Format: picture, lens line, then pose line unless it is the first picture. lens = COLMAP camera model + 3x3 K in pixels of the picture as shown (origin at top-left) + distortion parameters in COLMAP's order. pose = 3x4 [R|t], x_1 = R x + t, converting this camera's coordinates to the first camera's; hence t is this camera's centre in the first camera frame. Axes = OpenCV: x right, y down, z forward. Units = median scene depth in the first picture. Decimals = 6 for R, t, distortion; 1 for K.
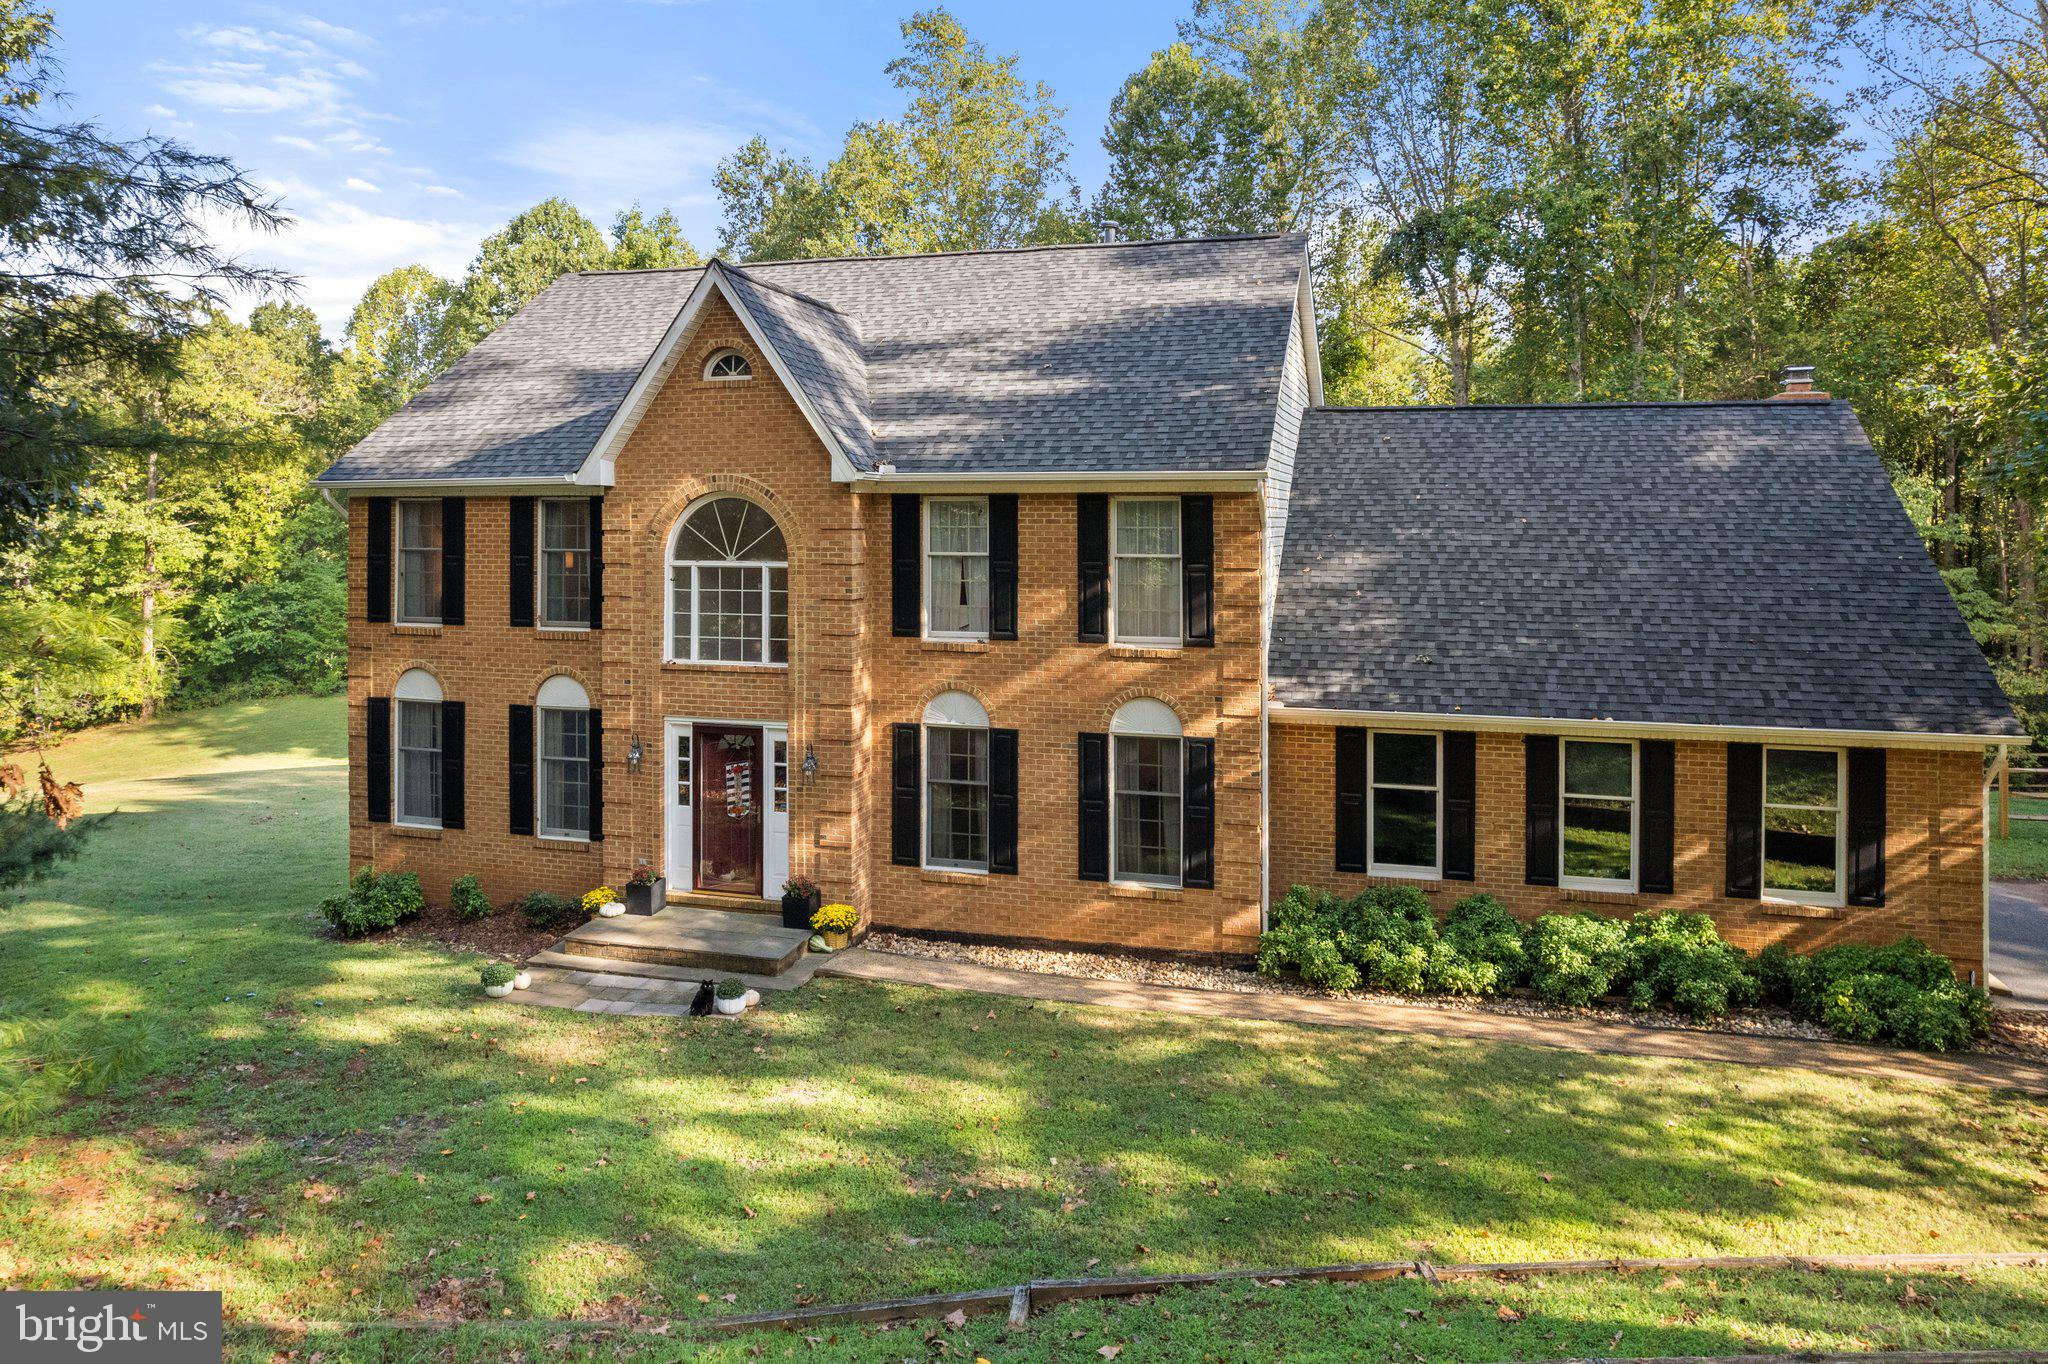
lens RADIAL K [[1312.3, 0, 986.8], [0, 1312.3, 507.3], [0, 0, 1]] dist [-0.035728, 0.034306]
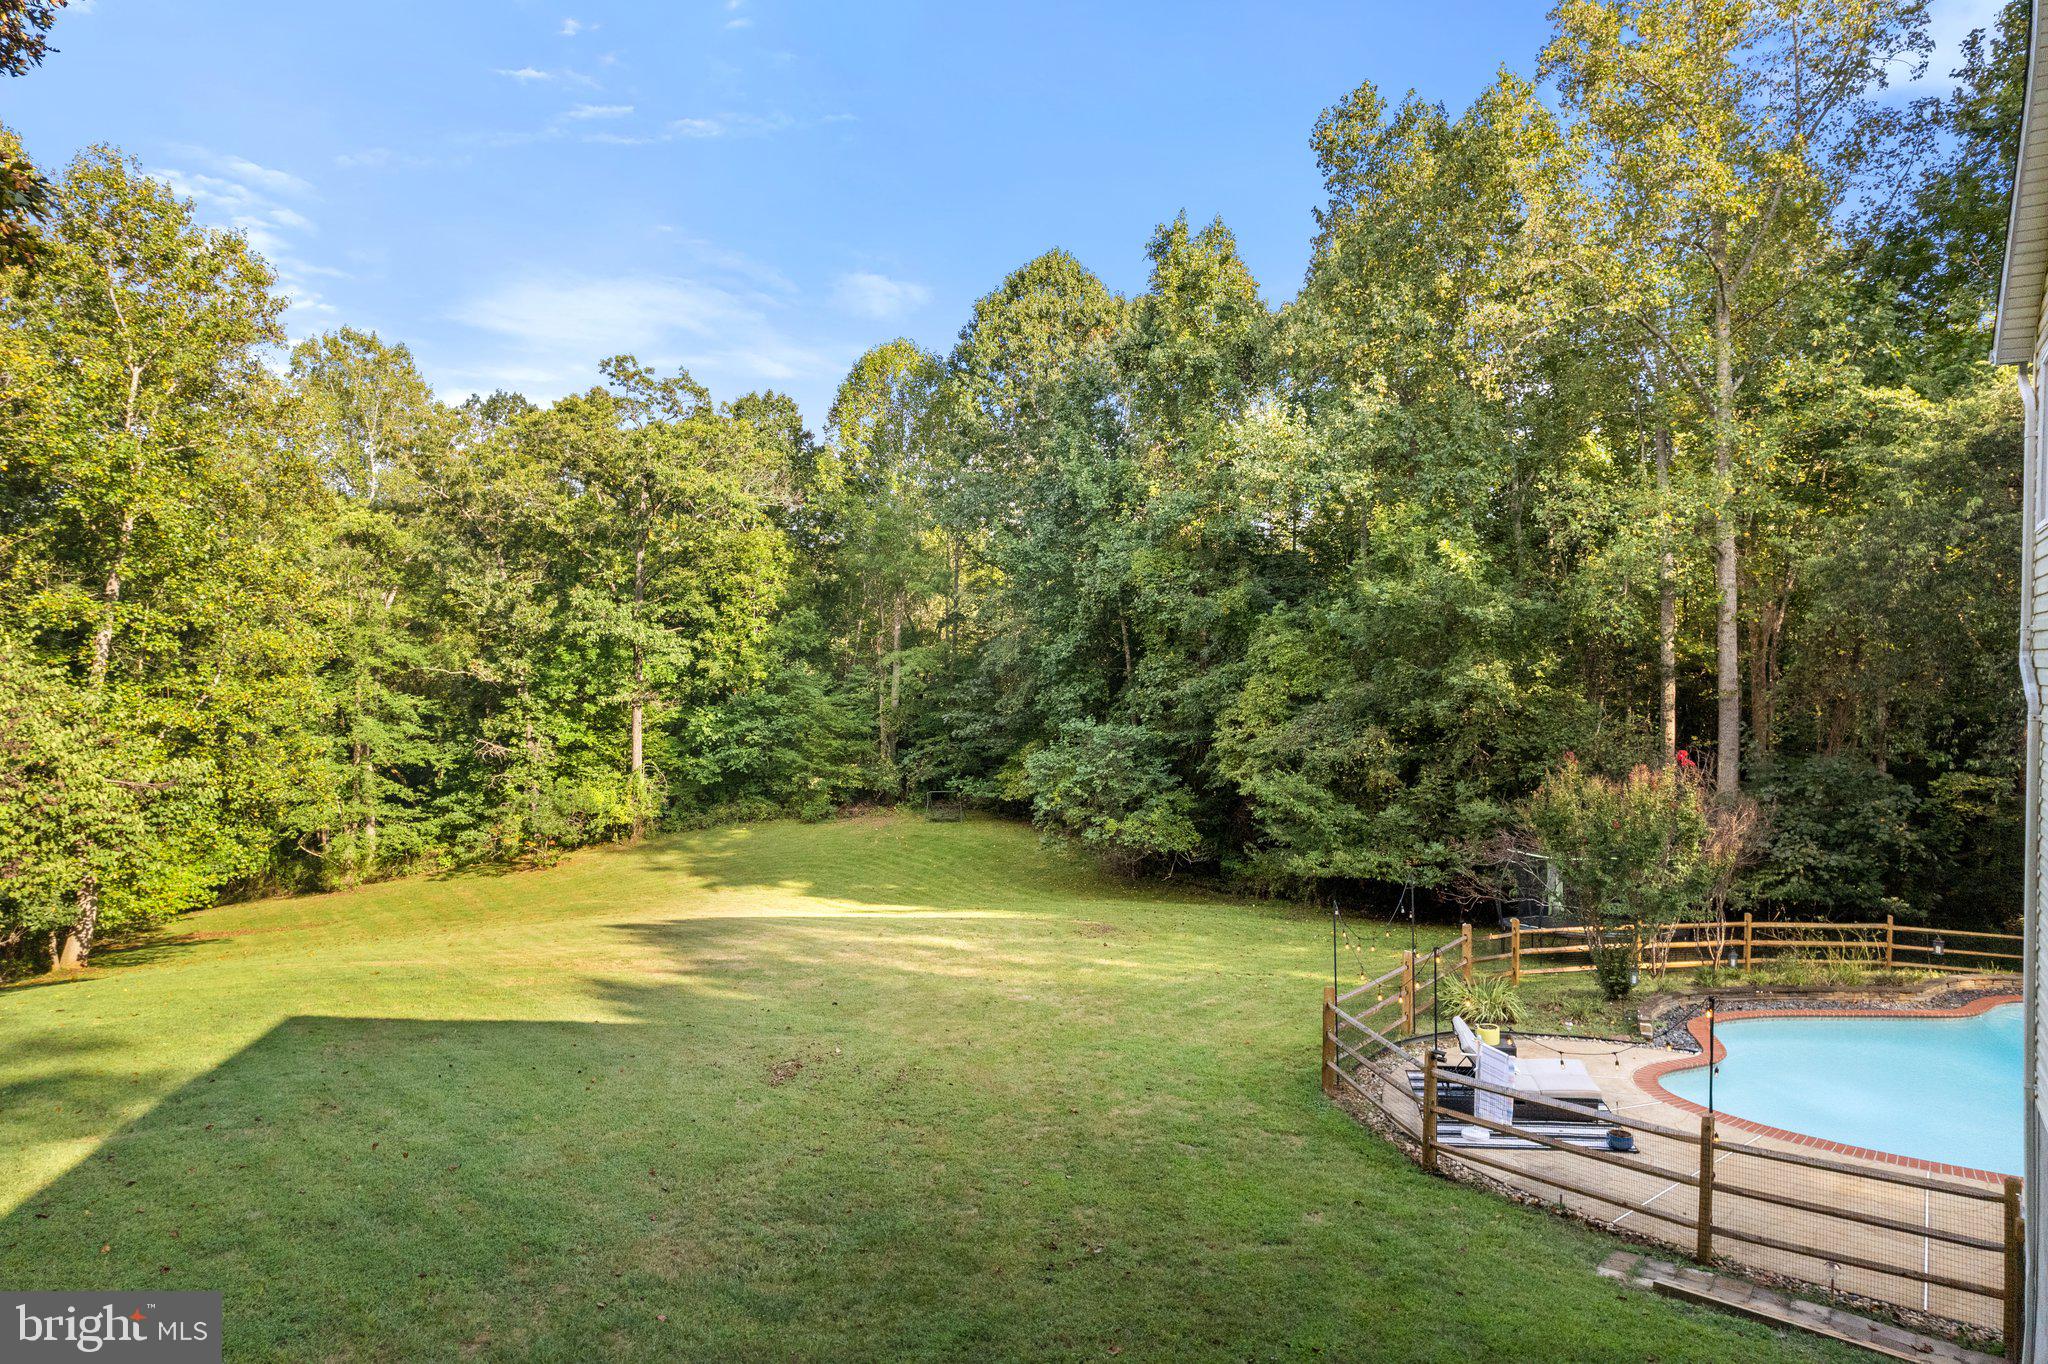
lens RADIAL K [[1312.3, 0, 1029.4], [0, 1312.3, 681.8], [0, 0, 1]] dist [-0.035728, 0.034306]
pose [[0.959034, 0.008984, -0.283148, -0.624579], [0.000184, 0.999477, 0.032336, 0.109296], [0.283290, -0.031064, 0.958531, 1.025274]]
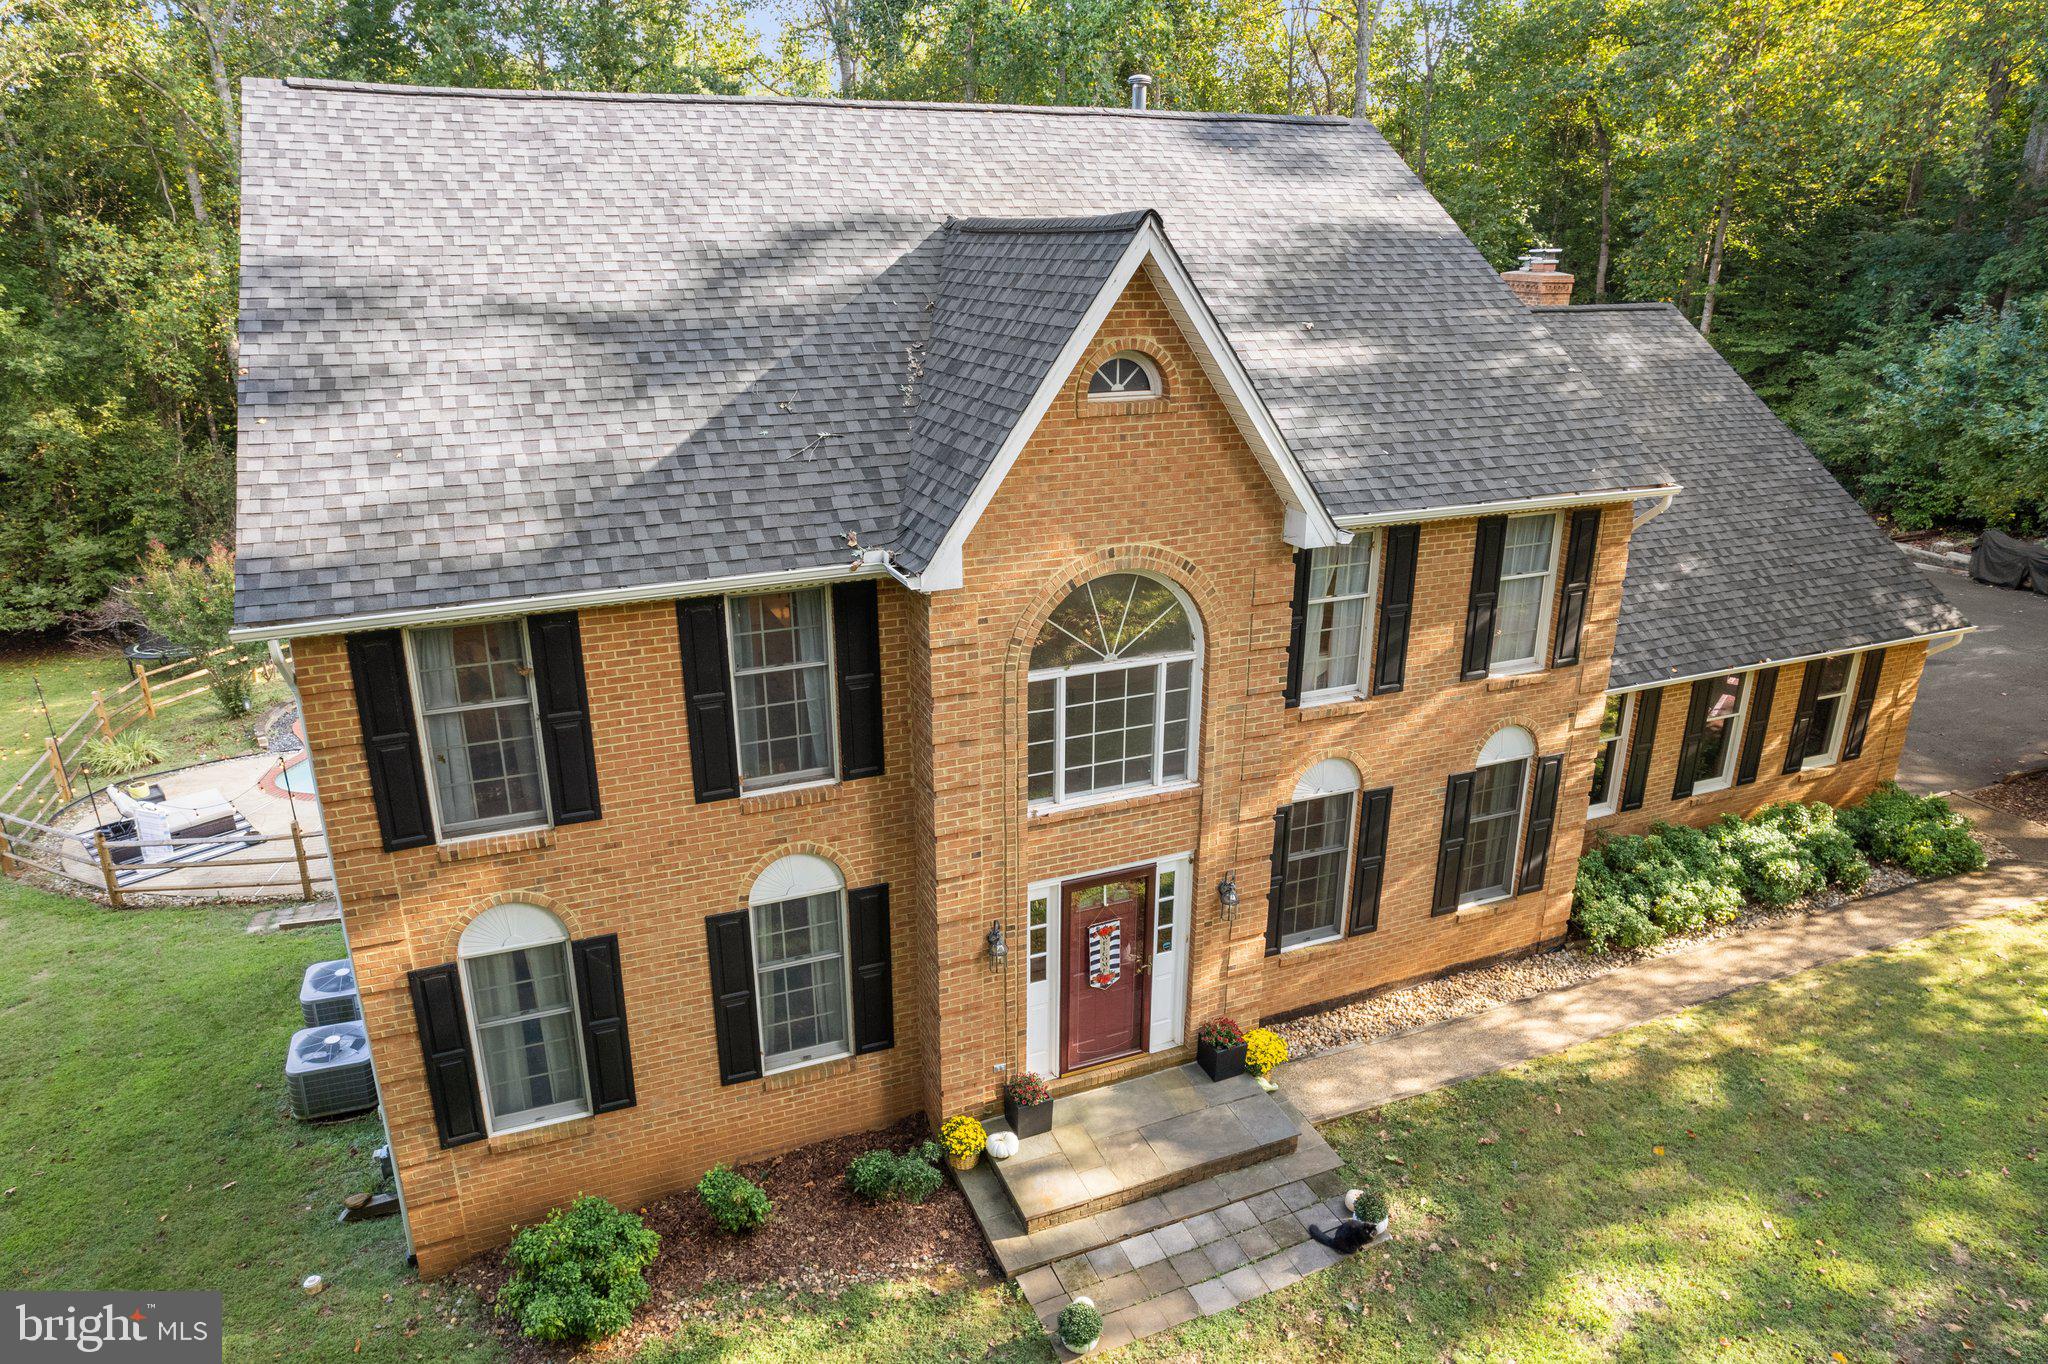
lens RADIAL K [[1312.3, 0, 1040.5], [0, 1312.3, 685.6], [0, 0, 1]] dist [-0.035728, 0.034306]
pose [[0.772083, -0.212295, 0.599014, -0.631685], [-0.008849, 0.938873, 0.344149, -0.182836], [-0.635460, -0.271012, 0.723010, 0.502098]]
